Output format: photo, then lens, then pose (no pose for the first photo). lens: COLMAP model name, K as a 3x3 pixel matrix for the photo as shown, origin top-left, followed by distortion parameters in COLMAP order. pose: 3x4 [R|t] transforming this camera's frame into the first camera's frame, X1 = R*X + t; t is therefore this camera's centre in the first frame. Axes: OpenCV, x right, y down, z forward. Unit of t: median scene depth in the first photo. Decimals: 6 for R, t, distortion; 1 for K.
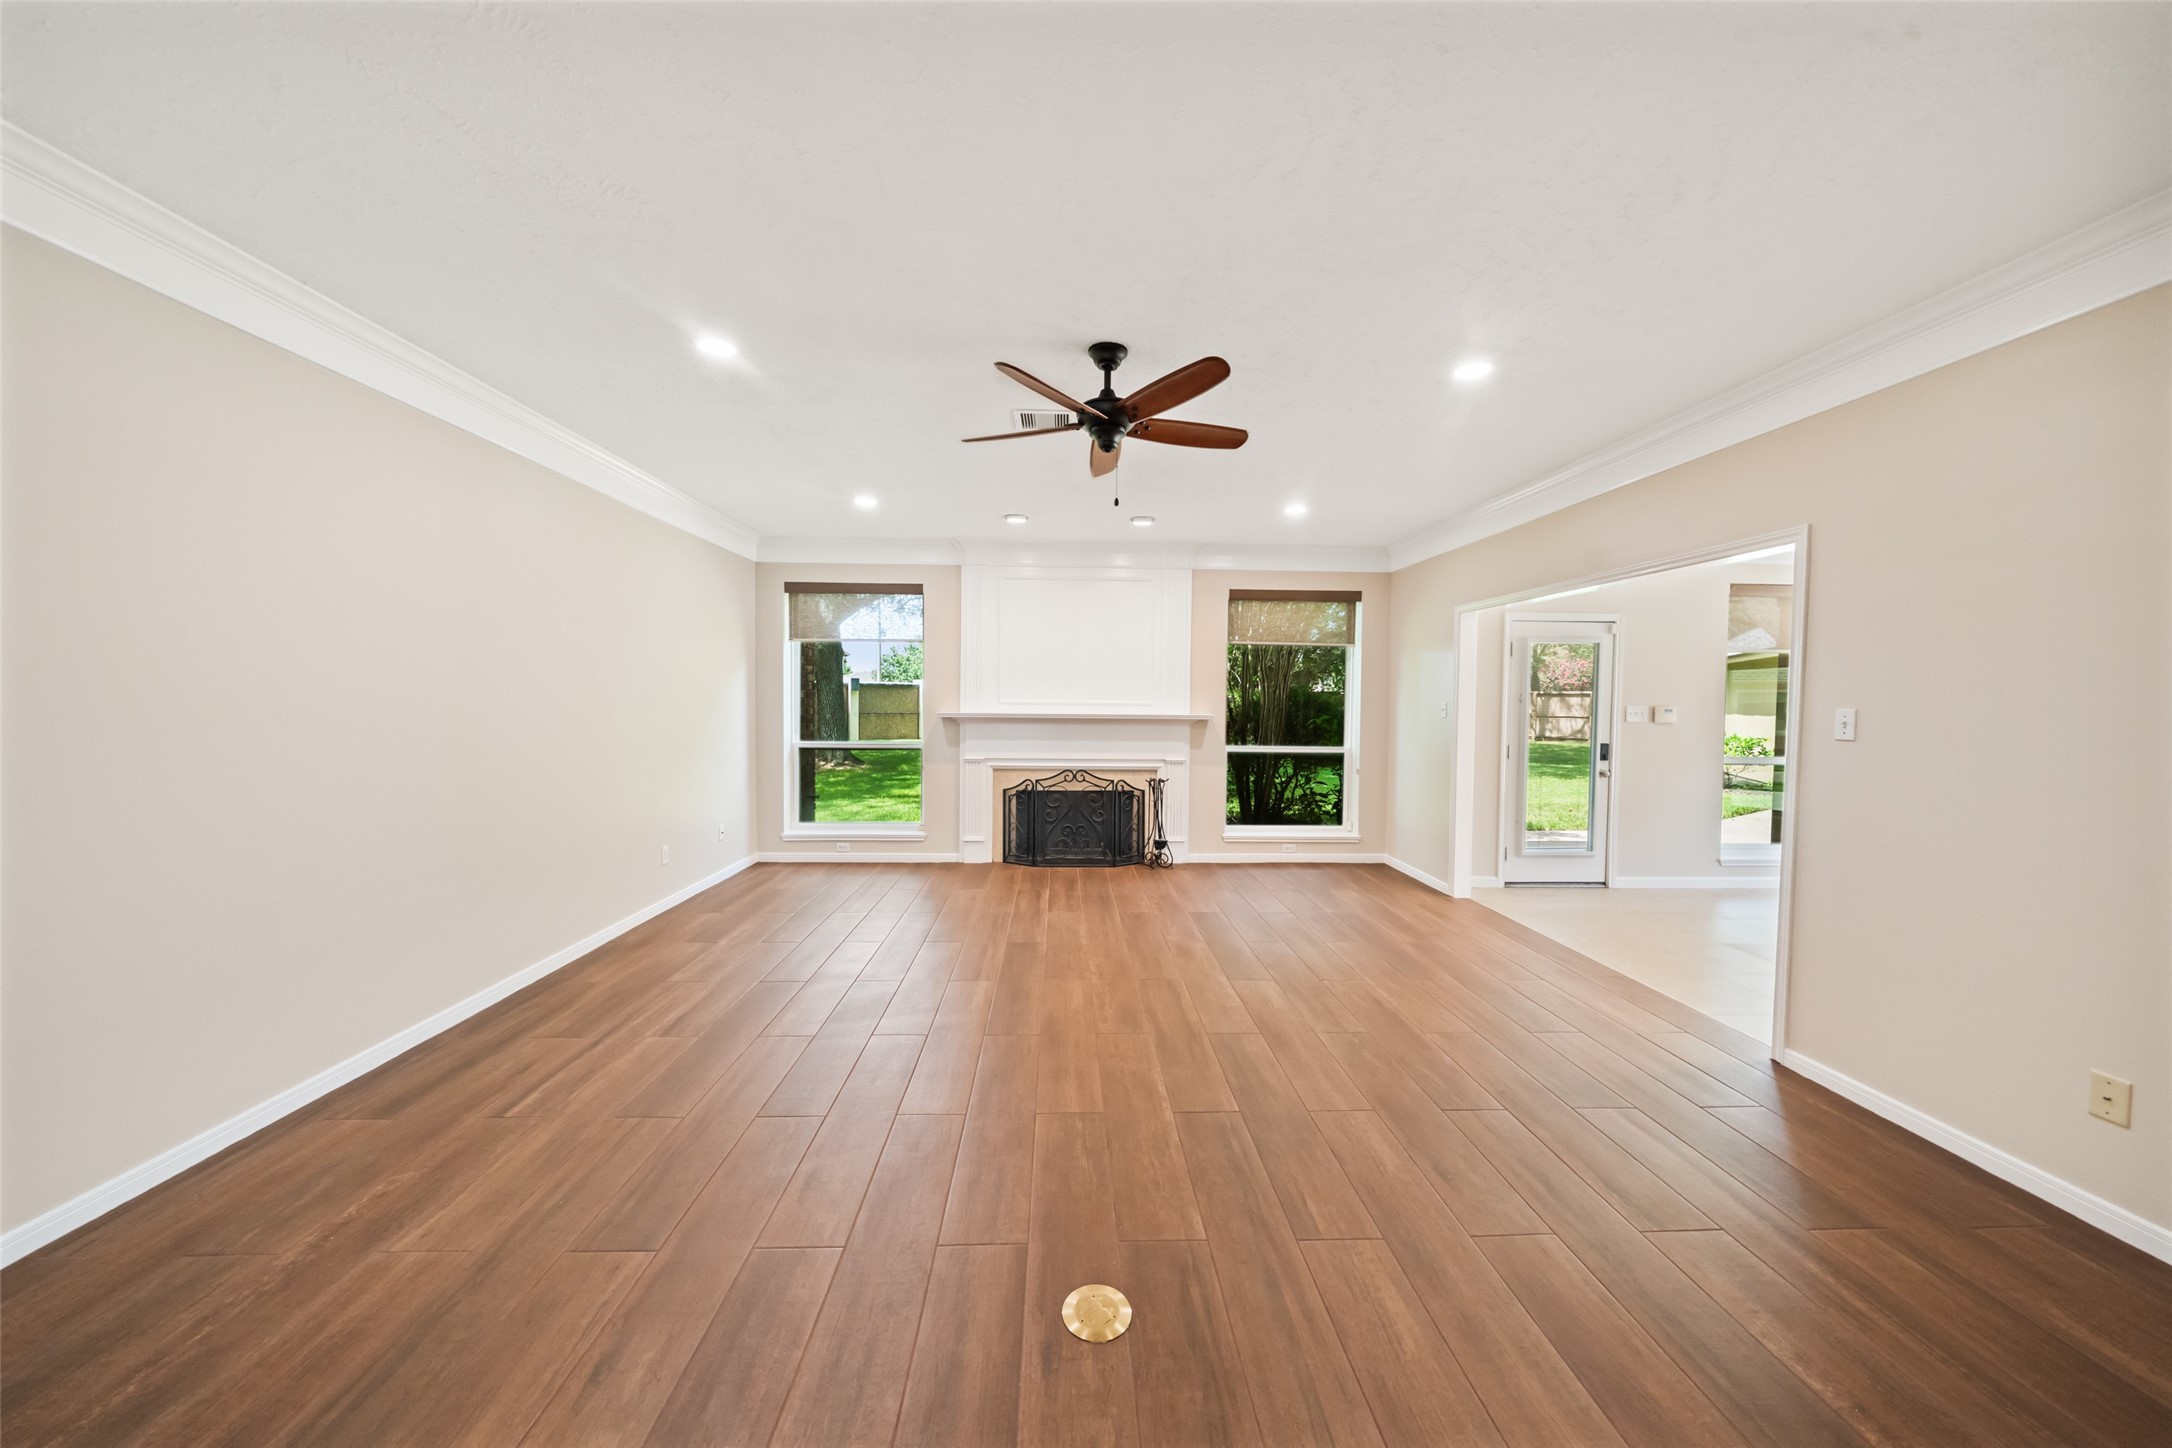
lens RADIAL K [[747.1, 0, 1090.9], [0, 747.1, 725.7], [0, 0, 1]] dist [-0.007327, 0.000274]
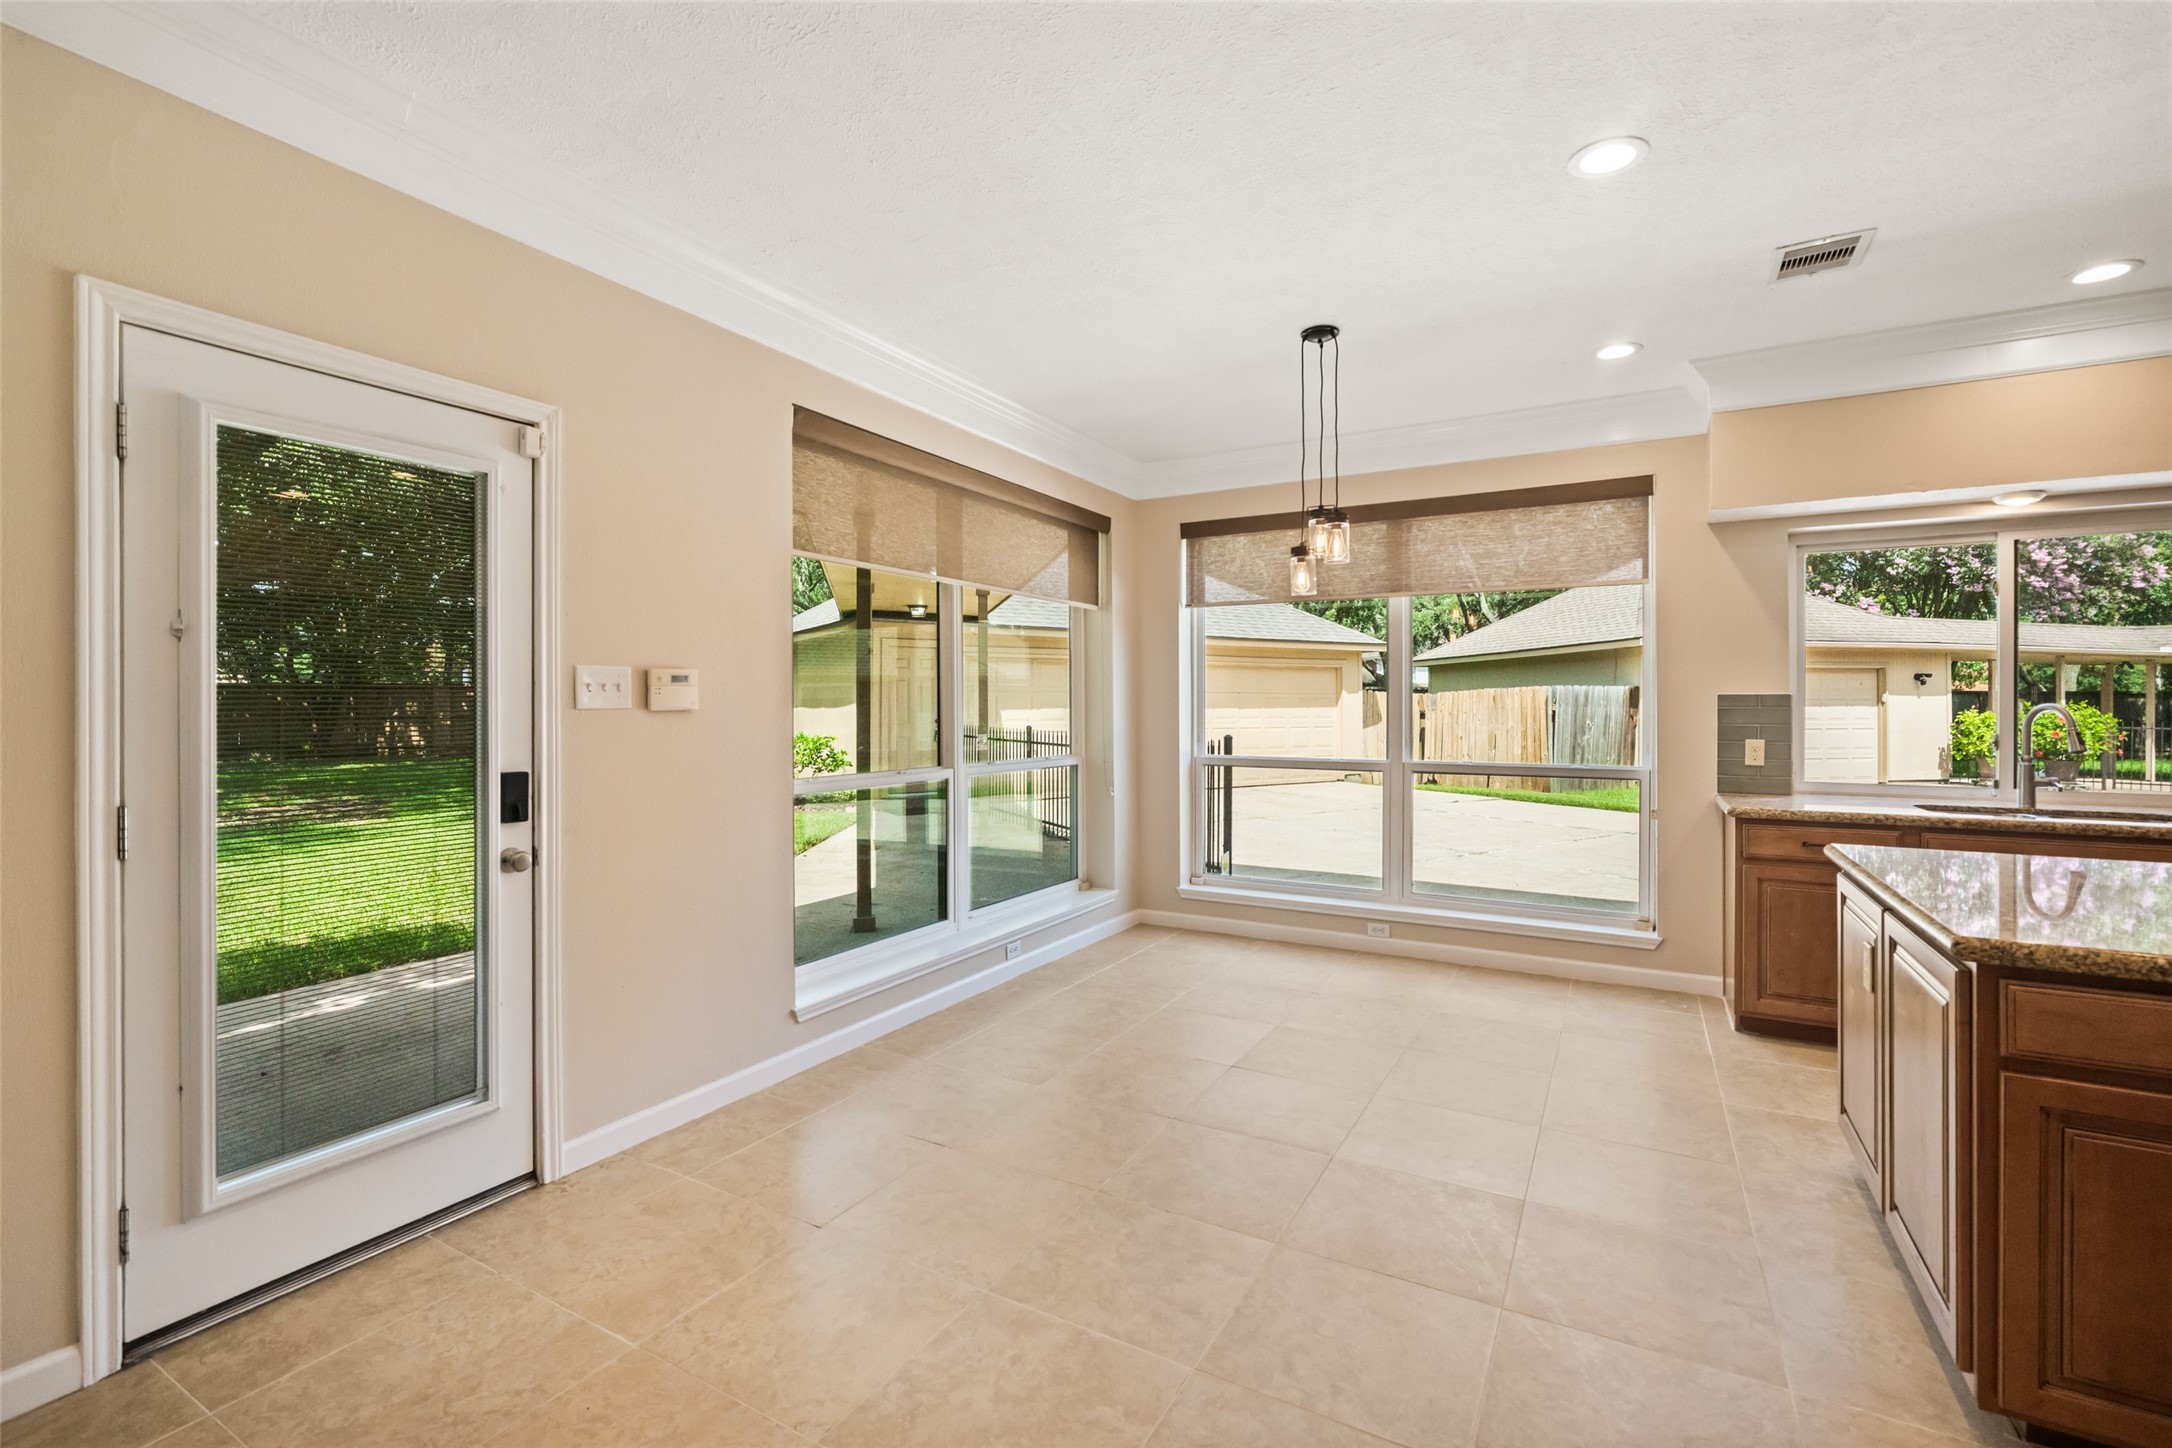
lens RADIAL K [[952.4, 0, 1087.2], [0, 952.4, 709.3], [0, 0, 1]] dist [-0.000565, -0.000015]
pose [[0.532447, -0.012861, 0.846365, 0.706341], [0.033653, 0.999416, -0.005985, 0.009805], [-0.845794, 0.031669, 0.532569, 0.835204]]
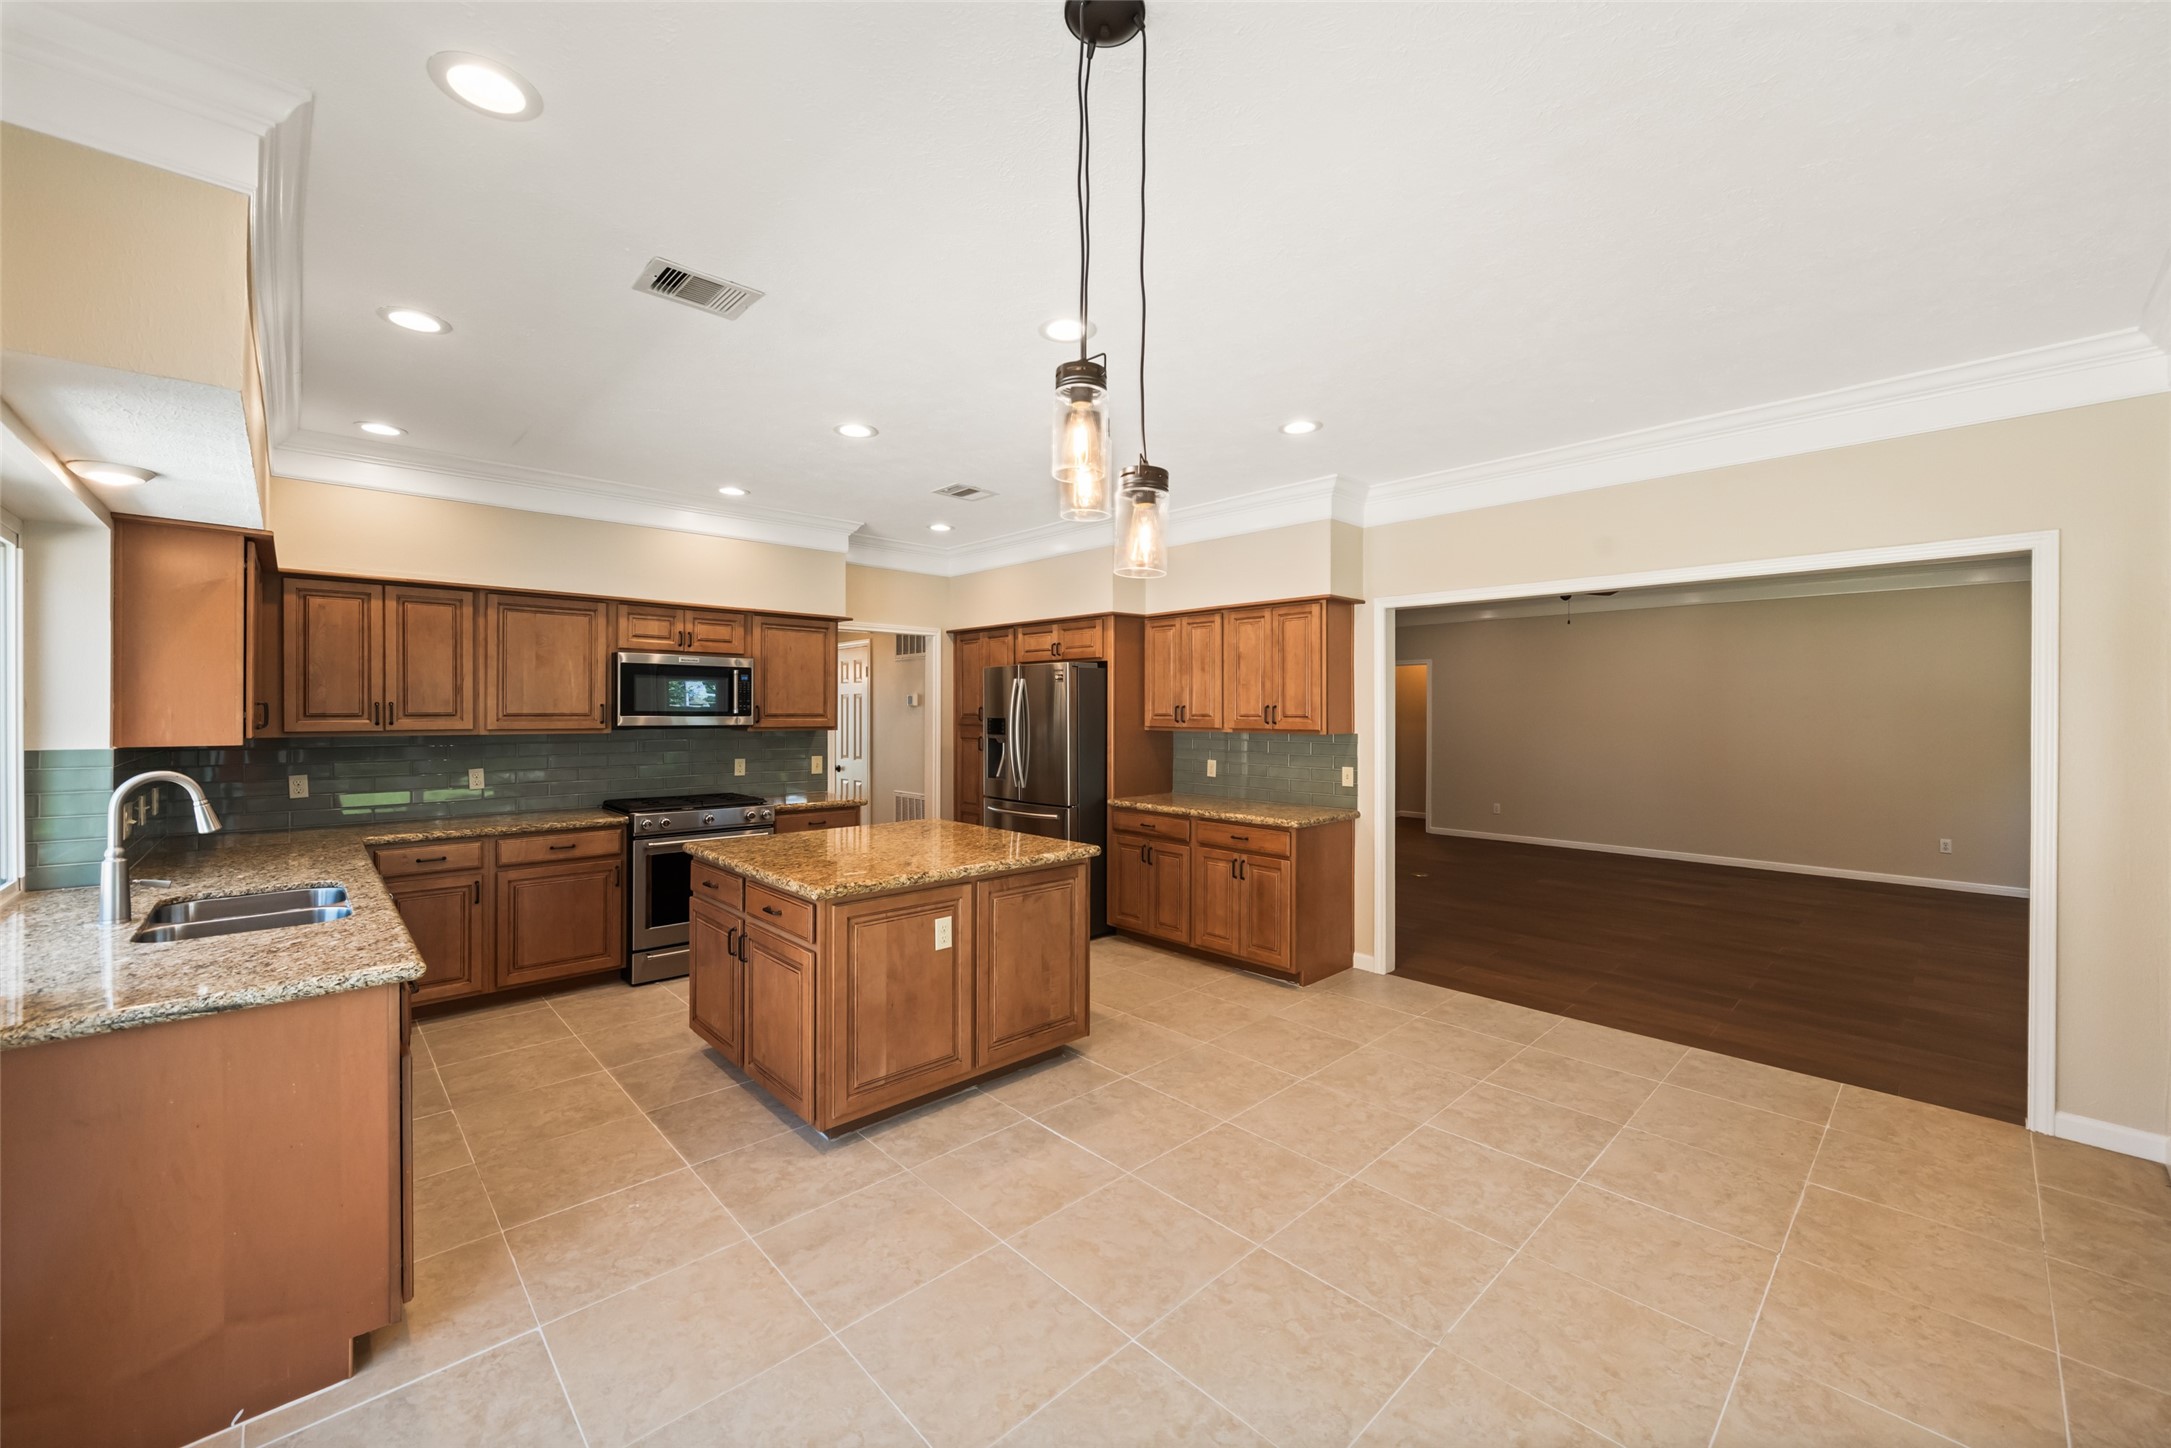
lens RADIAL K [[833.1, 0, 1097.3], [0, 833.1, 715.0], [0, 0, 1]] dist [-0.006815, 0.000665]
pose [[-0.753444, -0.009391, -0.657445, 1.927784], [-0.032615, 0.999201, 0.023104, -0.047791], [0.656703, 0.038850, -0.753148, 1.448381]]
